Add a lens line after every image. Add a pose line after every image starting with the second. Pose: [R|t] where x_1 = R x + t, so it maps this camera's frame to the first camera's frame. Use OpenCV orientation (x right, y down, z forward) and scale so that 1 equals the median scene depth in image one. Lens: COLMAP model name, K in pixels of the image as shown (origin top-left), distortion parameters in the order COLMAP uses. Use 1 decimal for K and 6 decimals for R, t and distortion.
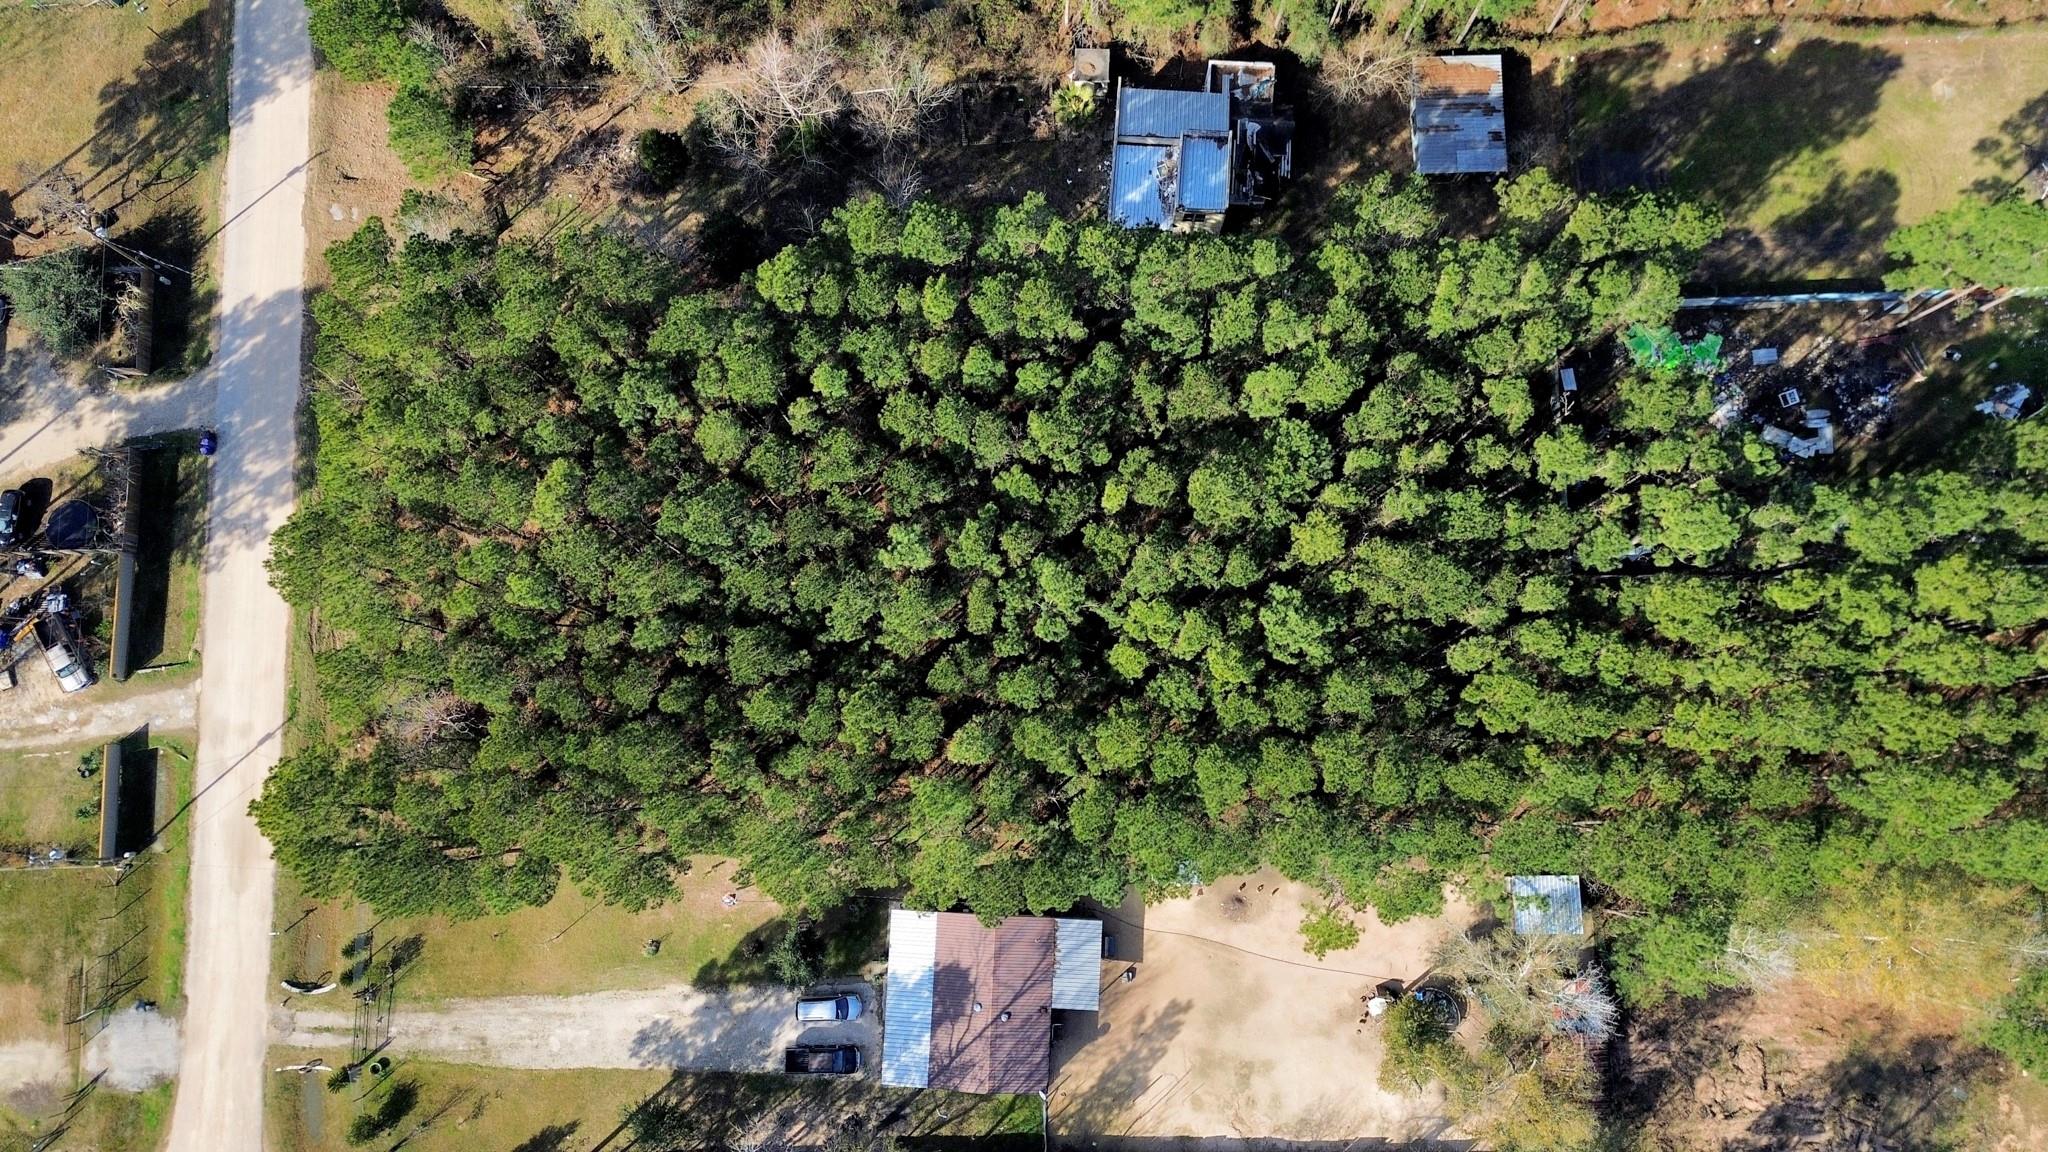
lens RADIAL K [[1441.0, 0, 1022.4], [0, 1441.0, 582.3], [0, 0, 1]] dist [0.075316, -0.072727]
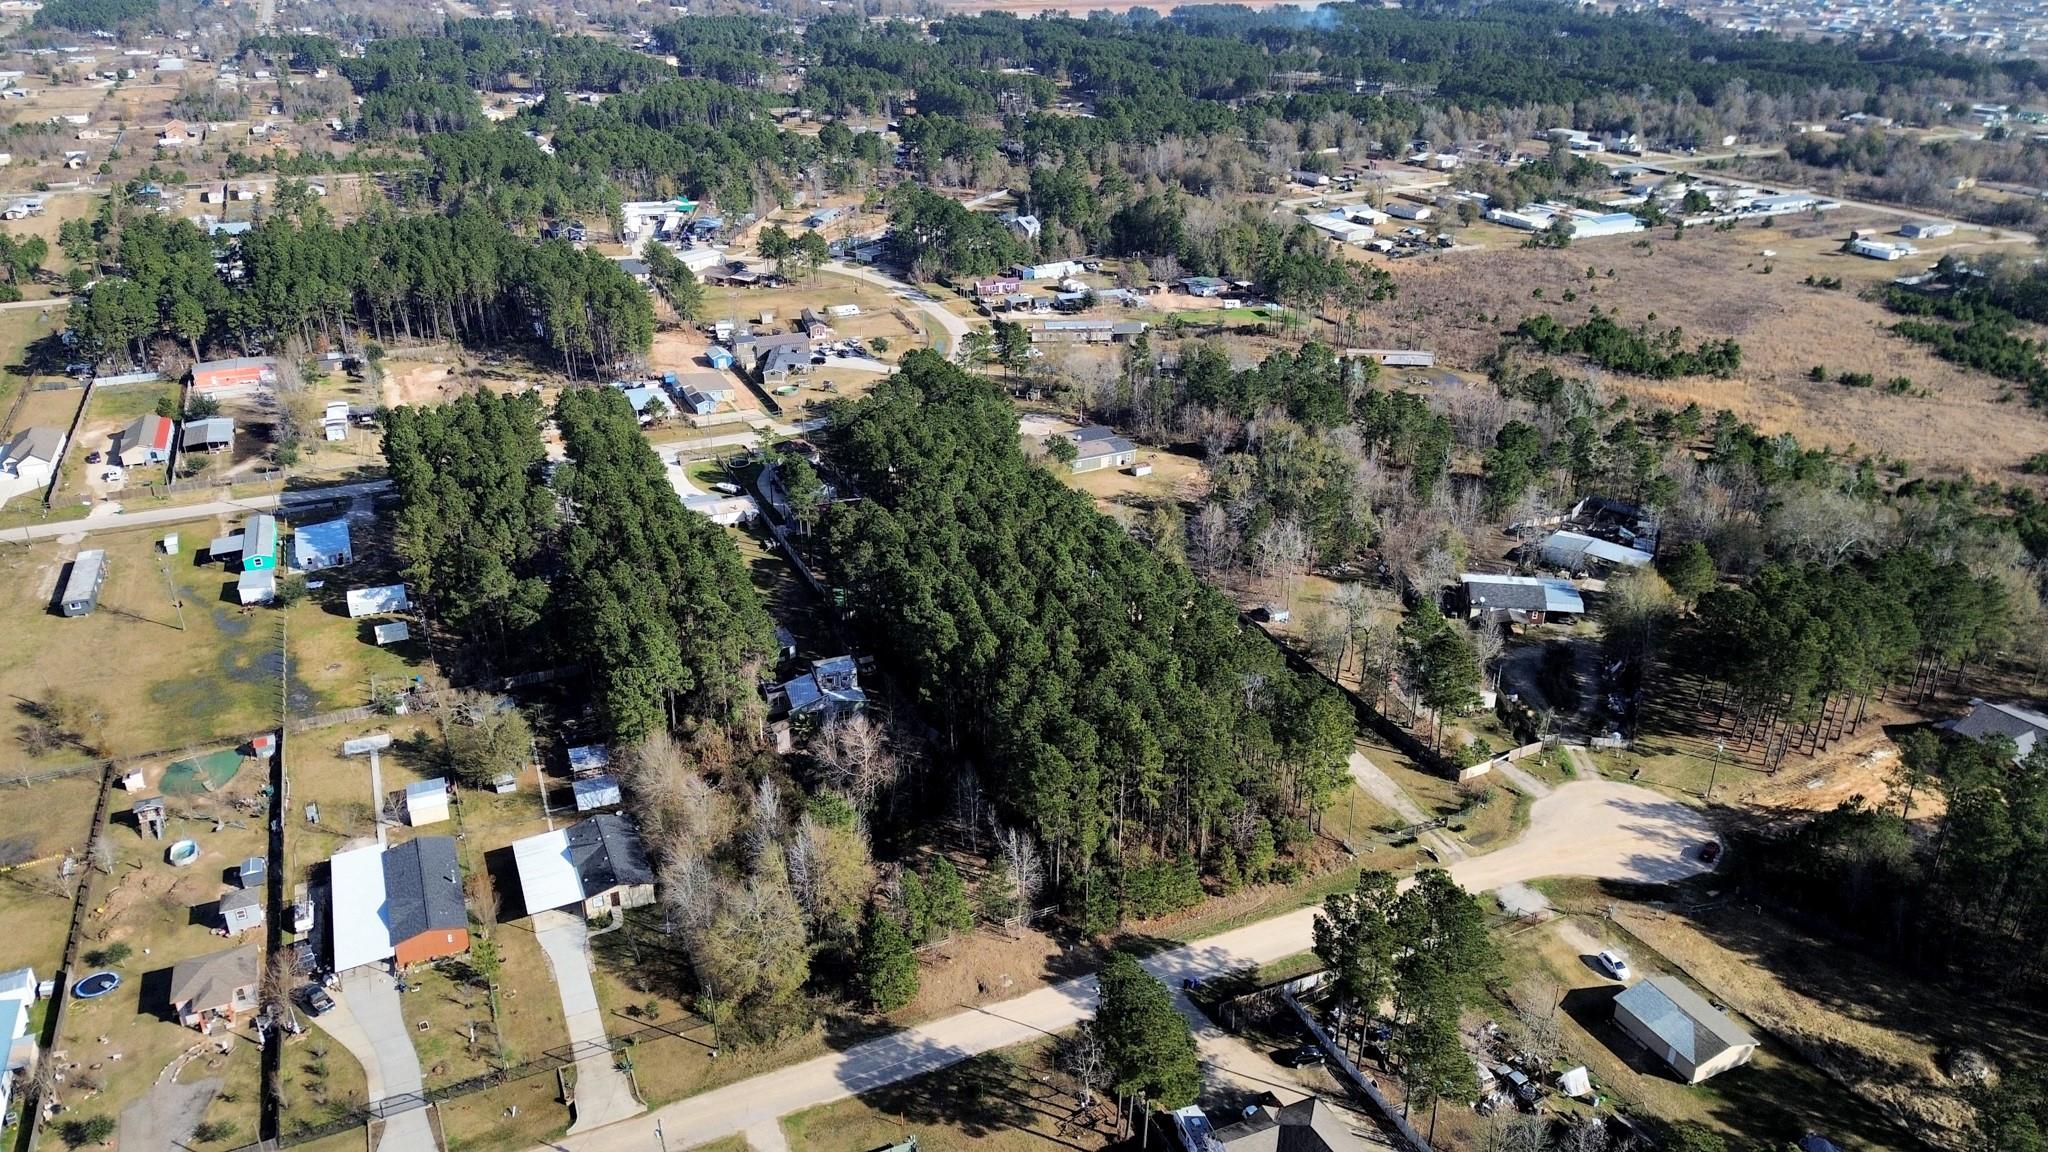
lens RADIAL K [[1441.0, 0, 1022.4], [0, 1441.0, 582.3], [0, 0, 1]] dist [0.075316, -0.072727]
pose [[-0.387874, -0.392574, 0.833930, -1.692238], [0.911652, -0.030091, 0.409859, -0.909336], [-0.135806, 0.919228, 0.369562, 0.137213]]
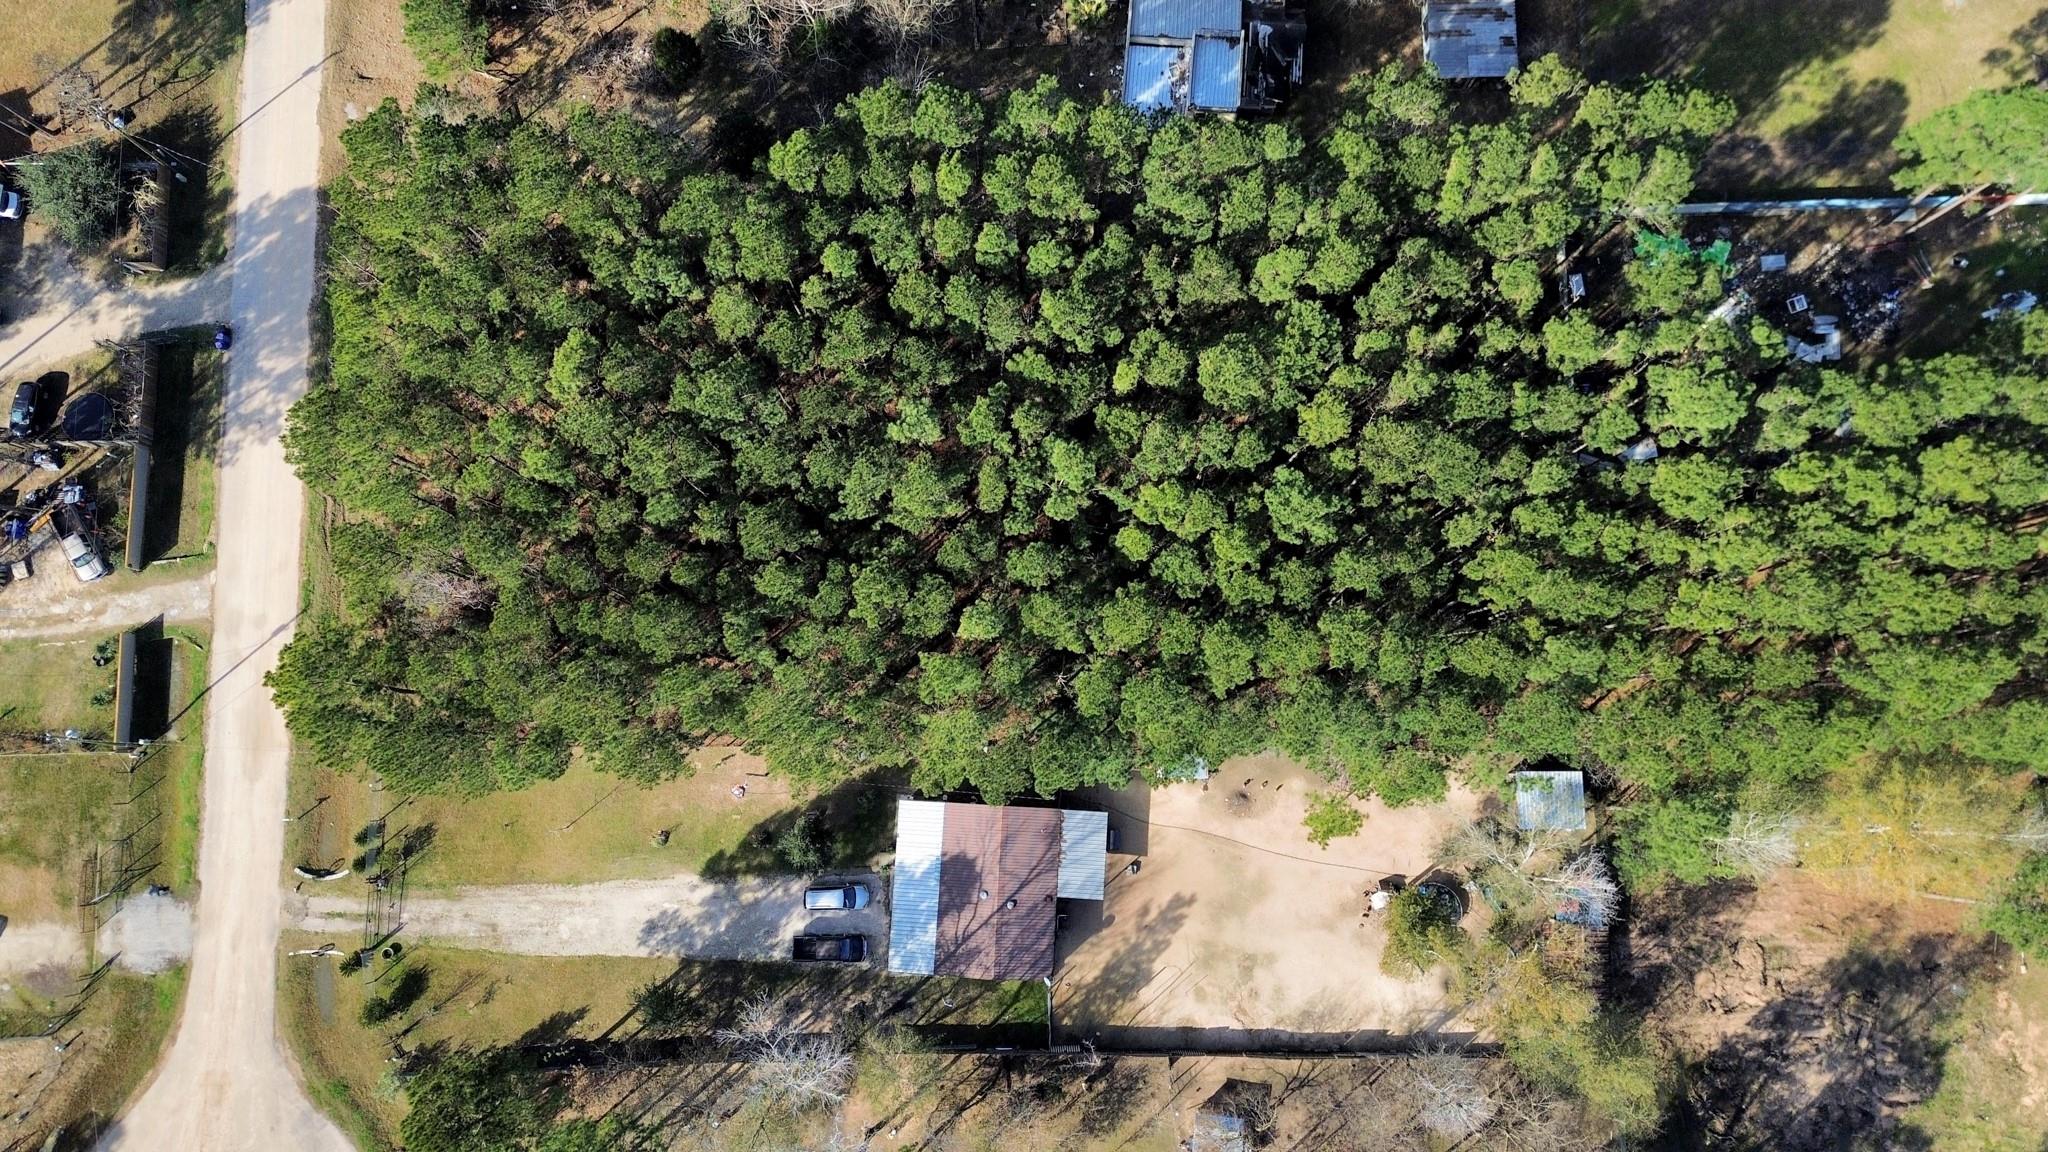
lens RADIAL K [[1441.0, 0, 1022.4], [0, 1441.0, 582.3], [0, 0, 1]] dist [0.075316, -0.072727]
pose [[0.999966, 0.007892, -0.002583, -0.003148], [-0.007883, 0.999963, 0.003485, 0.071675], [0.002610, -0.003465, 0.999991, -0.006584]]
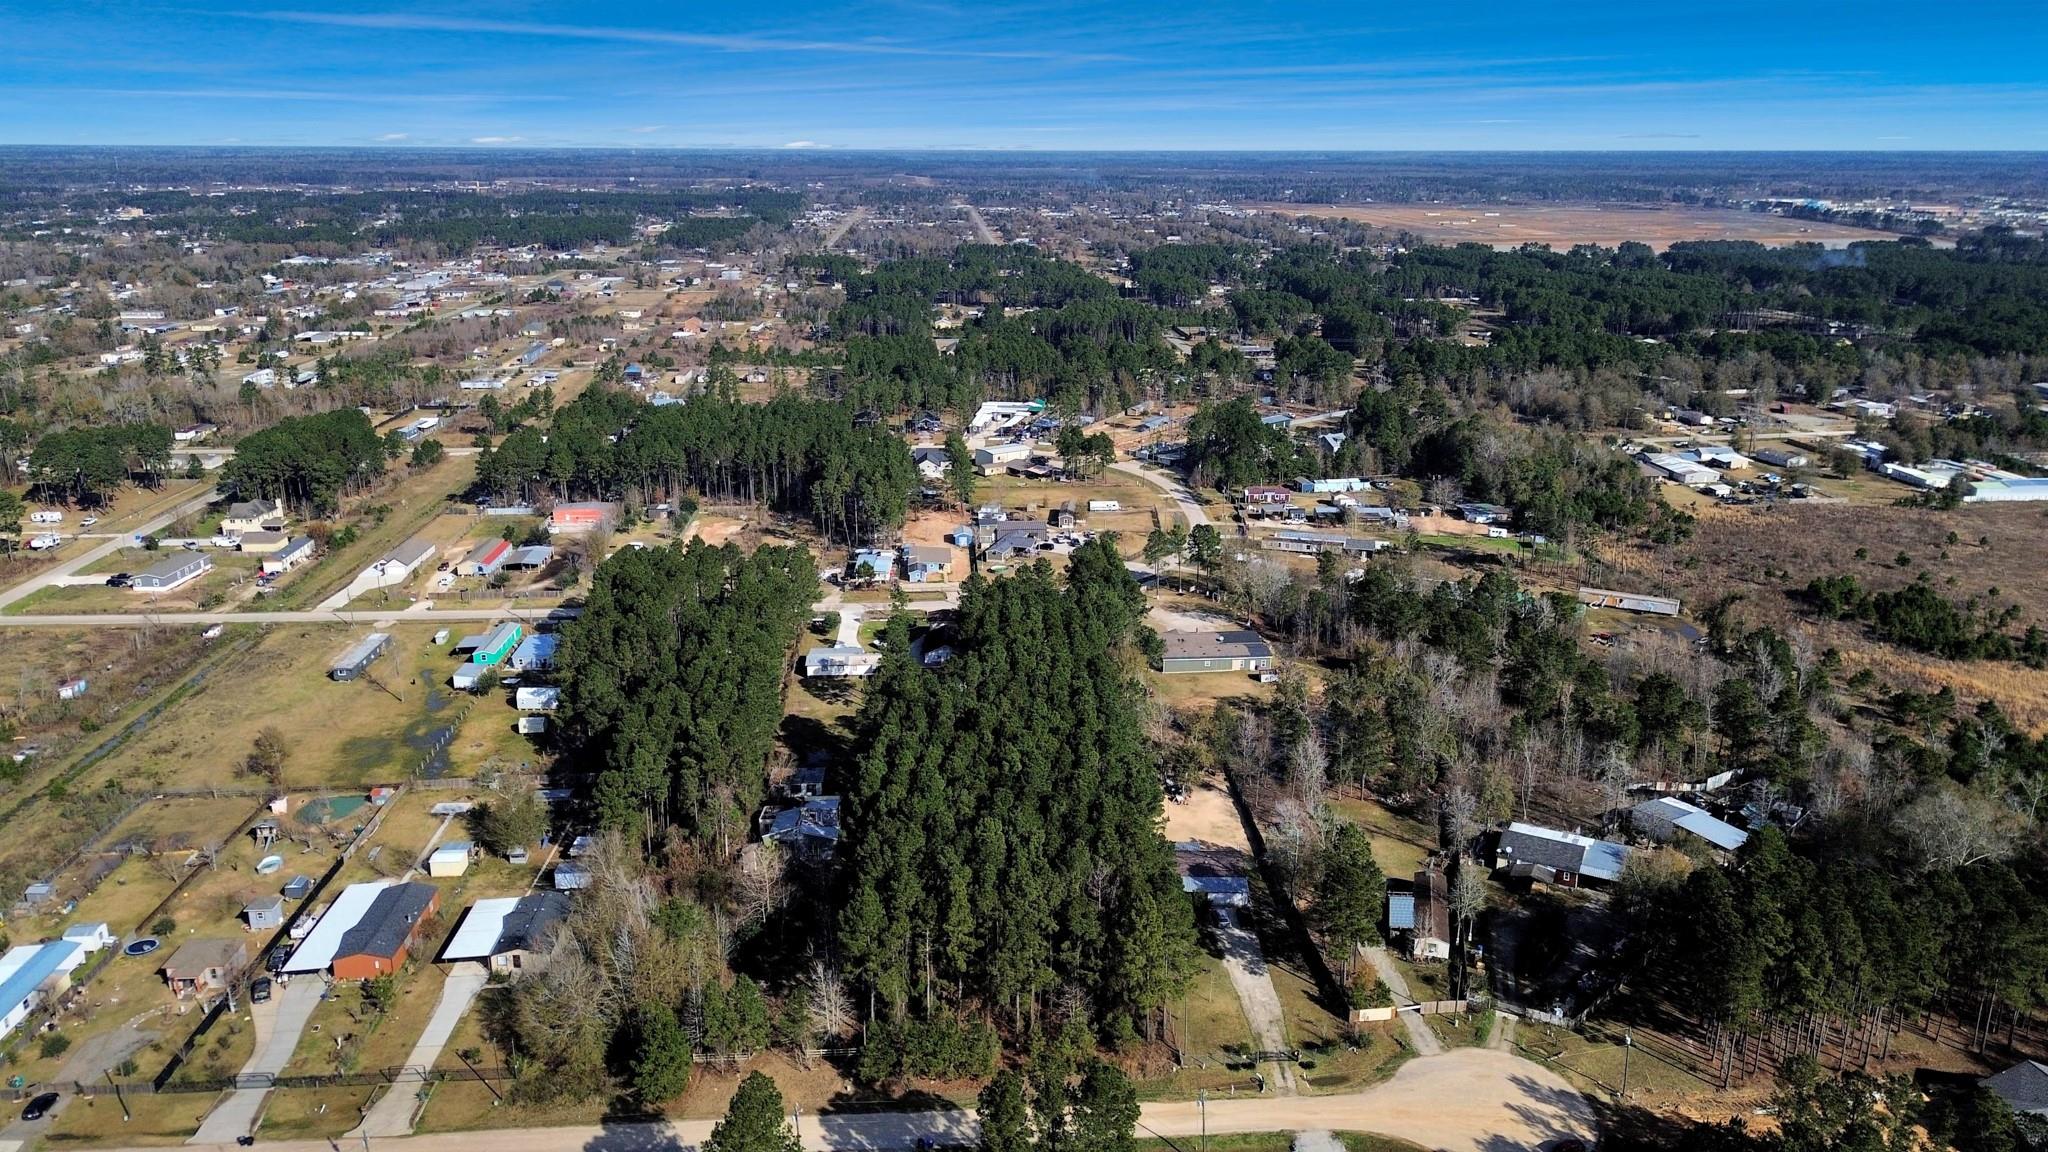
lens RADIAL K [[1441.0, 0, 1022.4], [0, 1441.0, 582.3], [0, 0, 1]] dist [0.075316, -0.072727]
pose [[-0.035352, -0.291933, 0.955785, -1.982707], [0.988827, 0.128370, 0.075783, -0.198891], [-0.144818, 0.947785, 0.284133, 0.033022]]
